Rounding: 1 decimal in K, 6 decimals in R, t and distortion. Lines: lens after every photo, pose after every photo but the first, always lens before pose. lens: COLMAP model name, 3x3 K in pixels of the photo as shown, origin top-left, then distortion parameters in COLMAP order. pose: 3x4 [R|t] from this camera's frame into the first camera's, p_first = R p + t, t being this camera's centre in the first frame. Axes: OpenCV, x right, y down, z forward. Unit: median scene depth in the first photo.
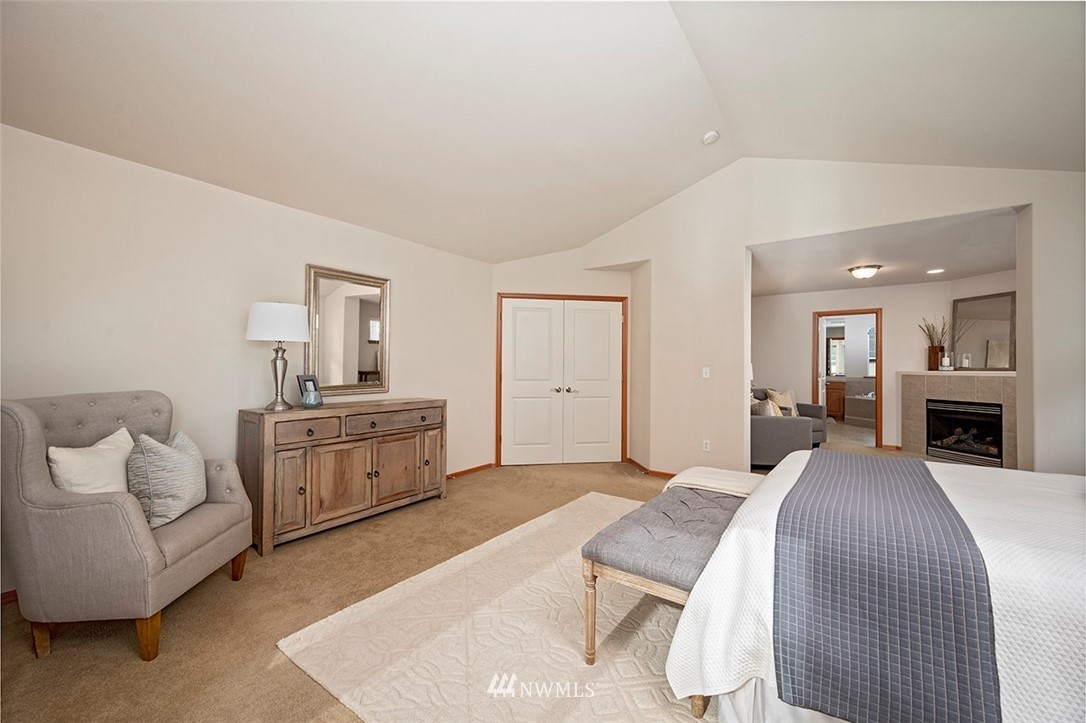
lens RADIAL K [[431.6, 0, 538.1], [0, 431.6, 365.3], [0, 0, 1]] dist [-0.001800, -0.000074]
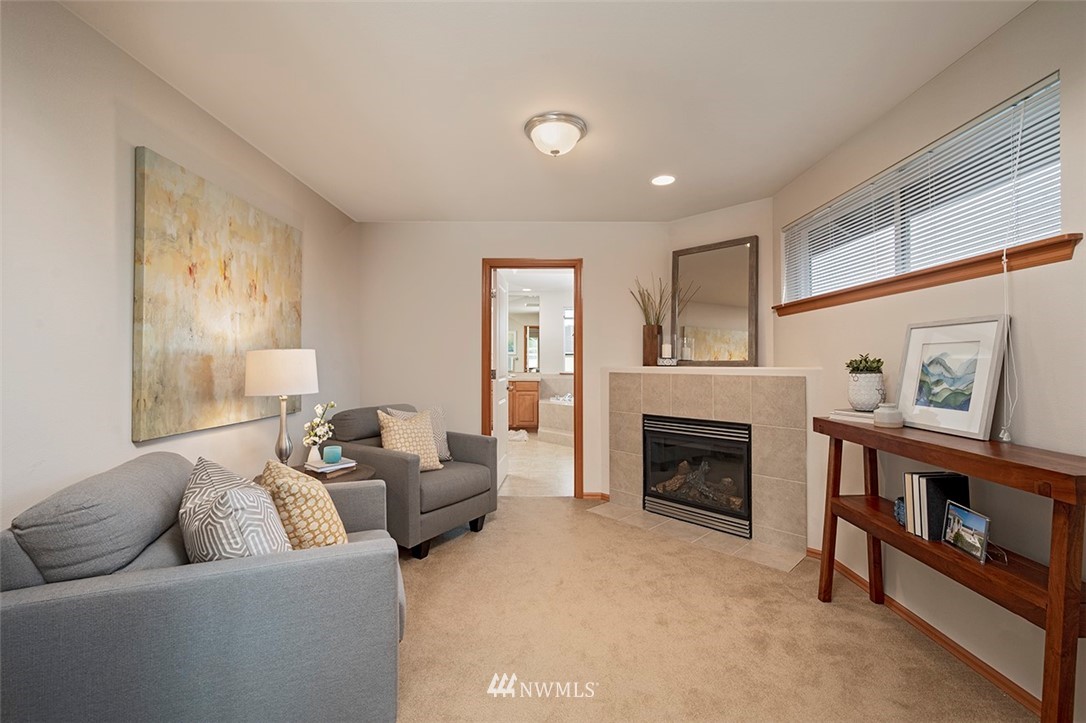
lens RADIAL K [[461.1, 0, 544.5], [0, 461.1, 355.1], [0, 0, 1]] dist [0.000941, 0.000021]
pose [[0.821986, 0.003848, 0.569495, 0.431837], [0.001803, 0.999955, -0.009359, 0.003393], [-0.569505, 0.008720, 0.821942, 0.557817]]
